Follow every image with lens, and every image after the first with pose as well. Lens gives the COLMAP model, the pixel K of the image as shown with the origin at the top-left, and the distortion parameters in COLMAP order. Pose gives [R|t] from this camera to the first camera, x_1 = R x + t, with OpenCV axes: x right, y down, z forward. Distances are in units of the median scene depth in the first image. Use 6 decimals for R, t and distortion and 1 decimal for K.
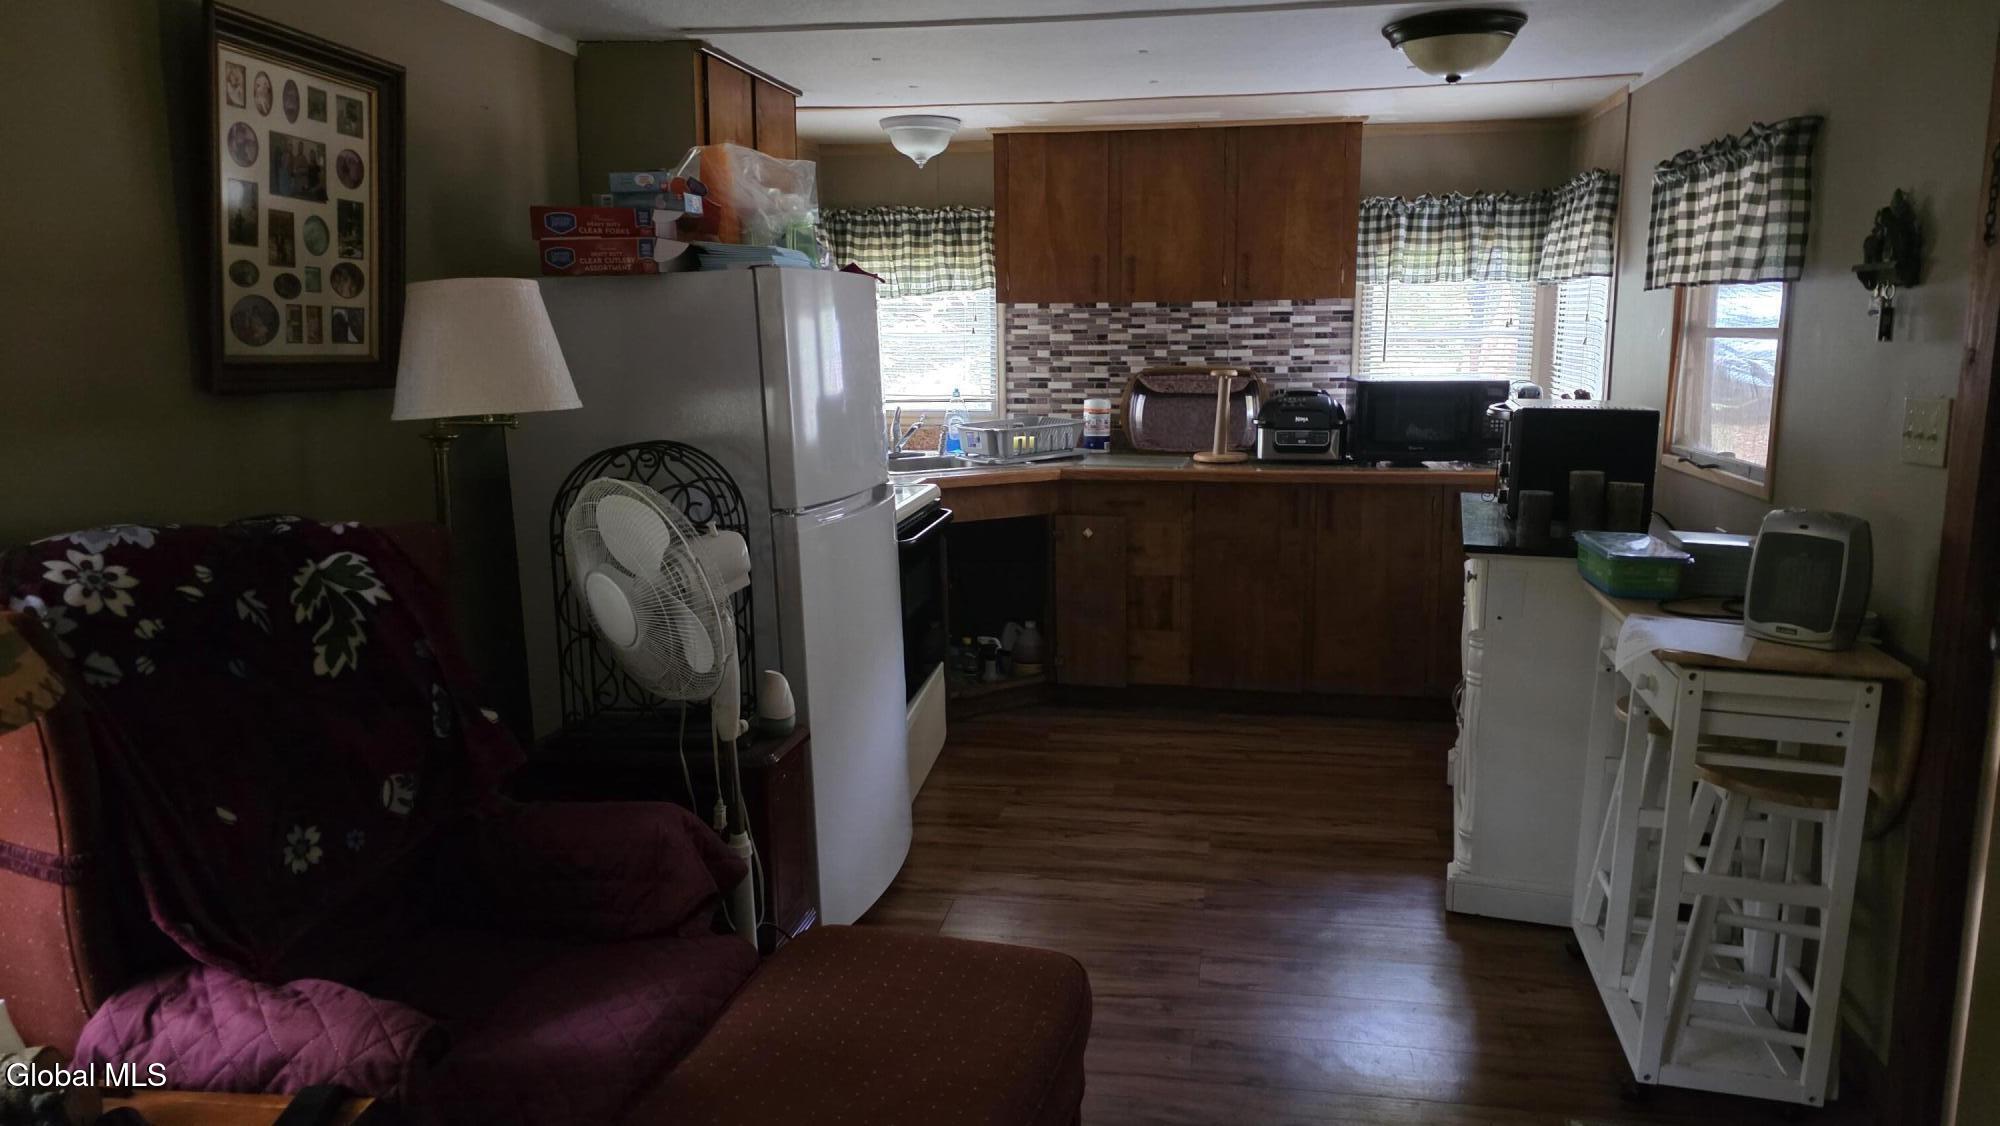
lens RADIAL K [[1316.5, 0, 1000.6], [0, 1316.5, 579.7], [0, 0, 1]] dist [0.009612, -0.014365]
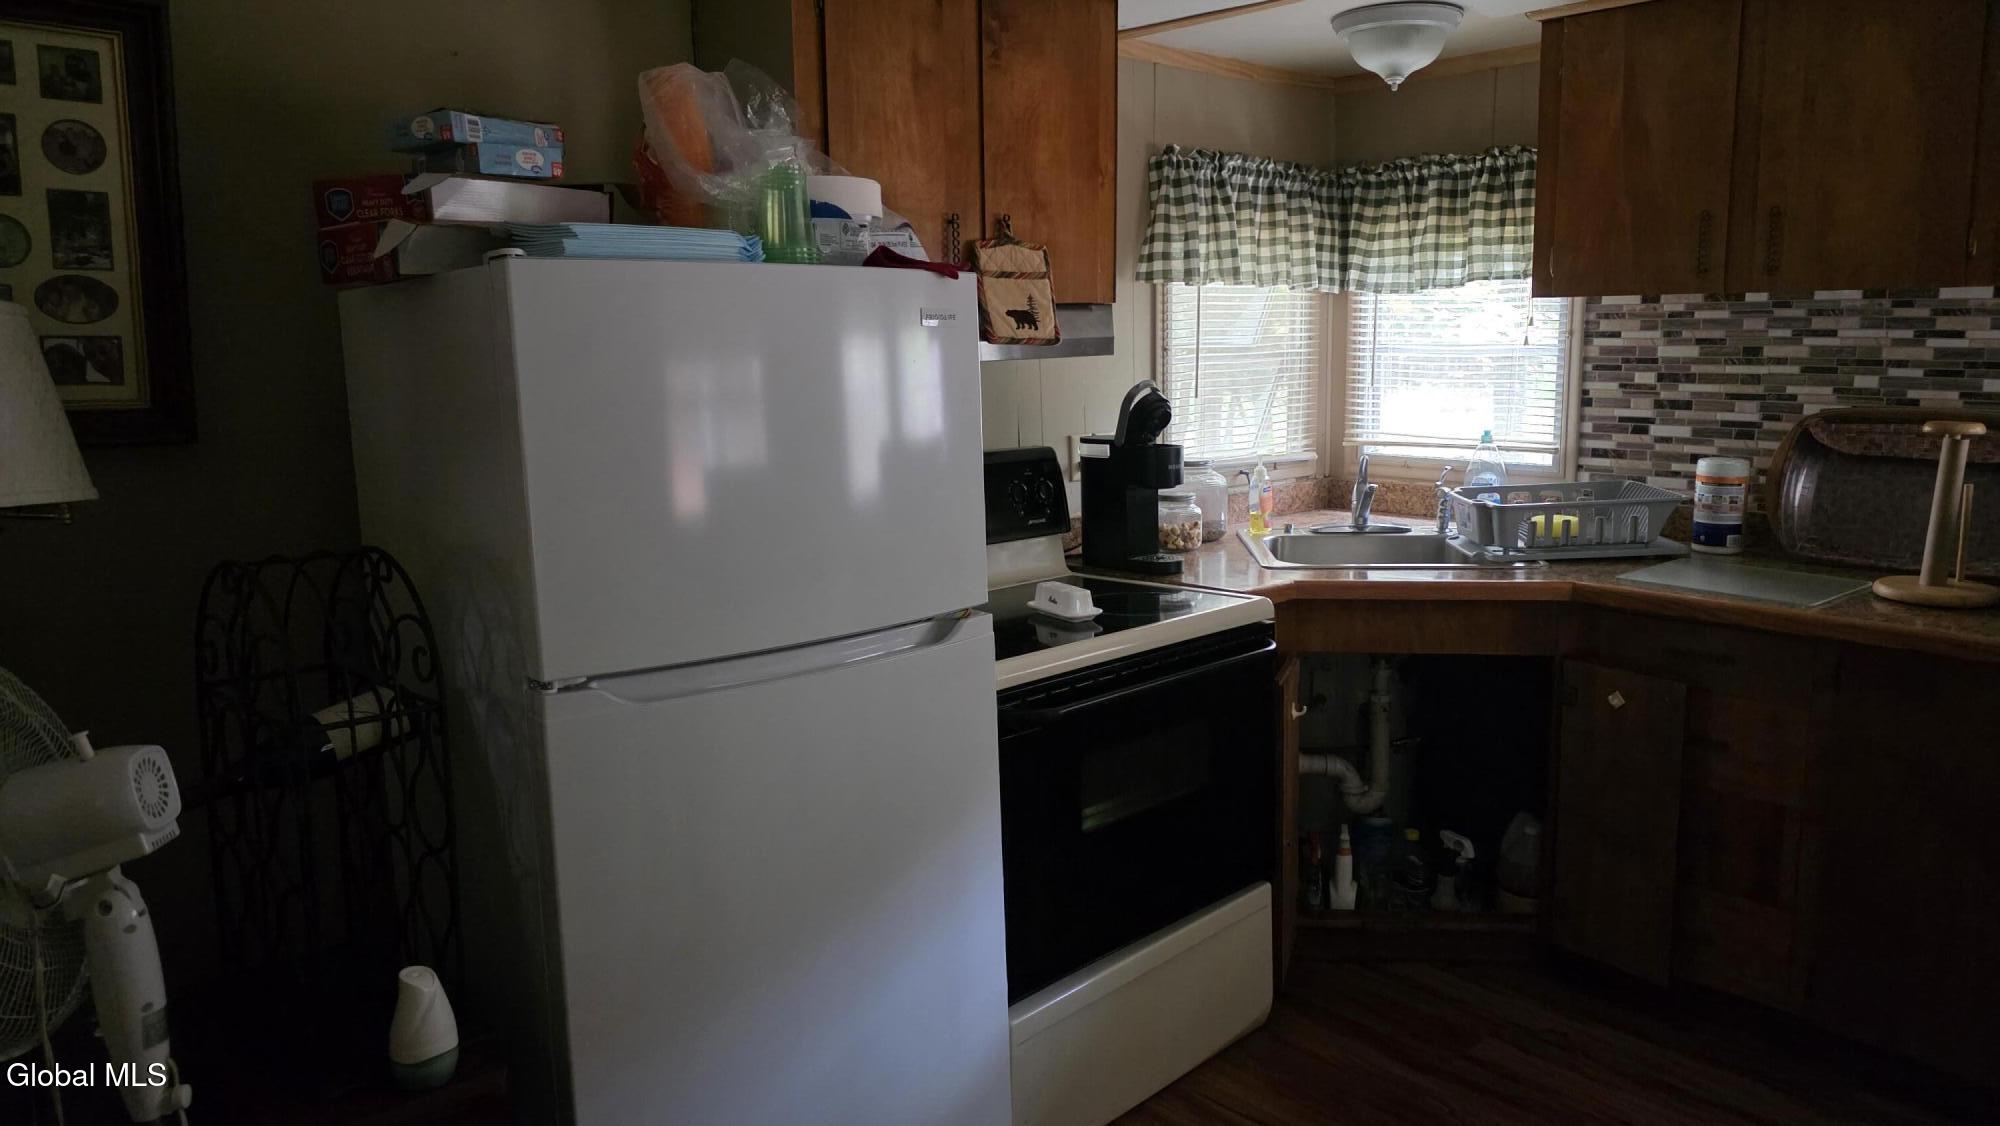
lens RADIAL K [[1316.5, 0, 995.3], [0, 1316.5, 542.0], [0, 0, 1]] dist [0.009612, -0.014365]
pose [[0.791711, 0.091669, -0.603979, 0.172142], [-0.105514, 0.994338, 0.012605, -0.074144], [0.601715, 0.053749, 0.796900, 0.347542]]
